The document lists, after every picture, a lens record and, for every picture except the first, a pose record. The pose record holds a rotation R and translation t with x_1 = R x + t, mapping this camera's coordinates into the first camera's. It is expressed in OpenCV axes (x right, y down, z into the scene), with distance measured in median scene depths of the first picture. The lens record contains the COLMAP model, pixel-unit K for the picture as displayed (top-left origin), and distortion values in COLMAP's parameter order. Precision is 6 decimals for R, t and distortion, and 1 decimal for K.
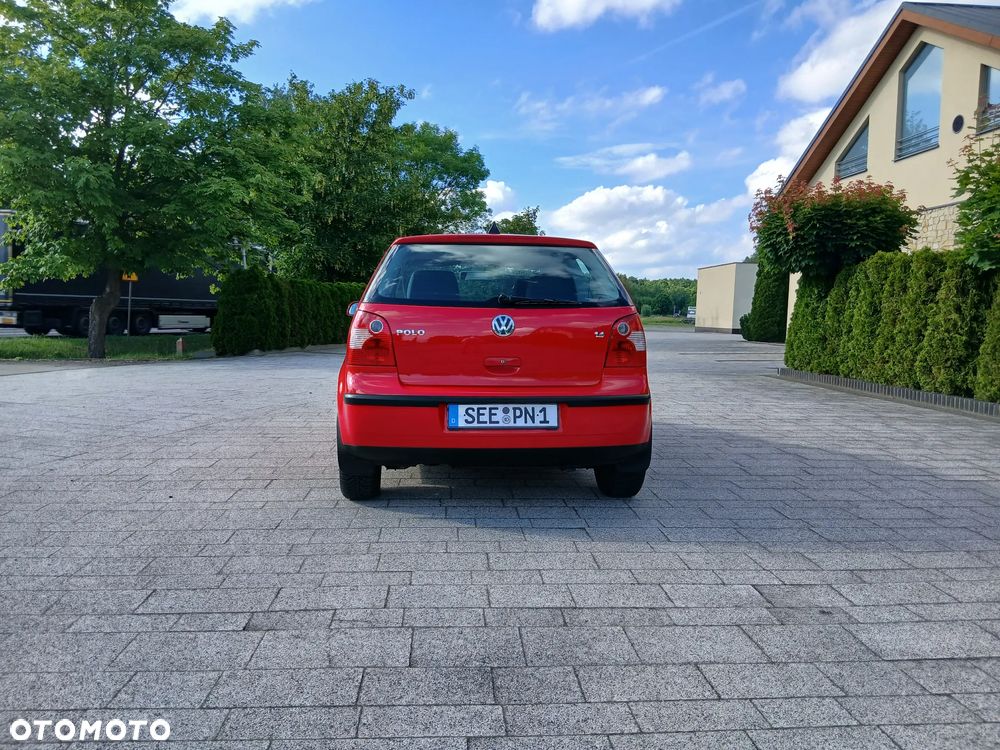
lens RADIAL K [[764.0, 0, 494.7], [0, 764.0, 385.7], [0, 0, 1]] dist [0.086570, -0.155203]
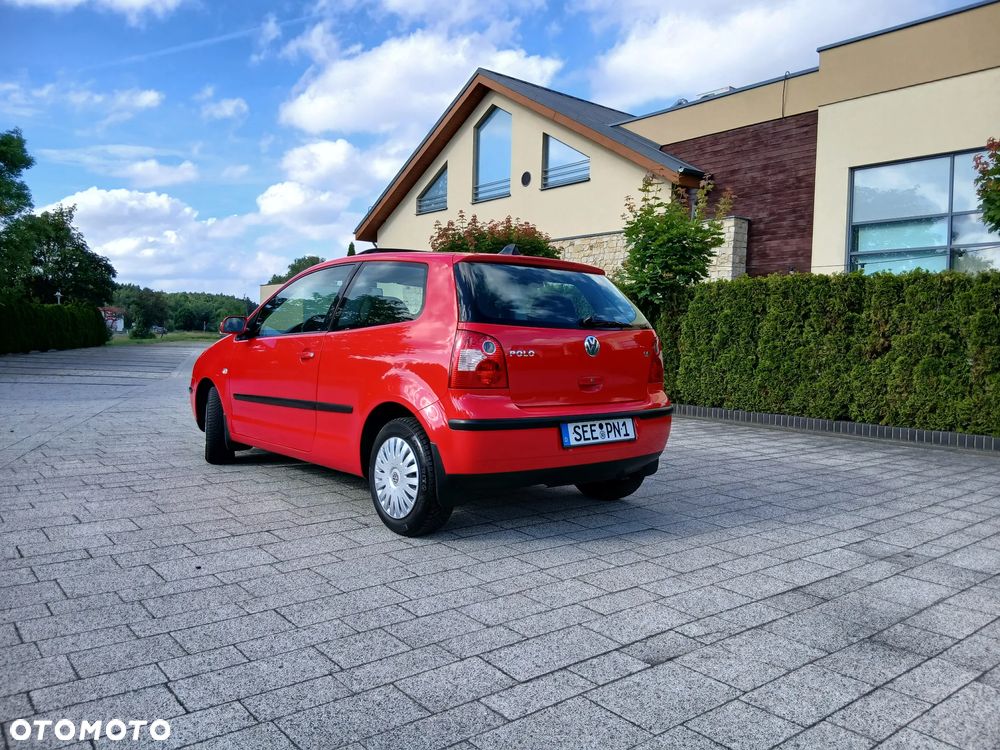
lens RADIAL K [[764.0, 0, 496.1], [0, 764.0, 373.0], [0, 0, 1]] dist [0.086570, -0.155203]
pose [[0.816116, -0.021342, 0.577494, -0.712265], [0.042917, 0.998797, -0.023740, -0.022343], [-0.576292, 0.044159, 0.816050, 0.216238]]
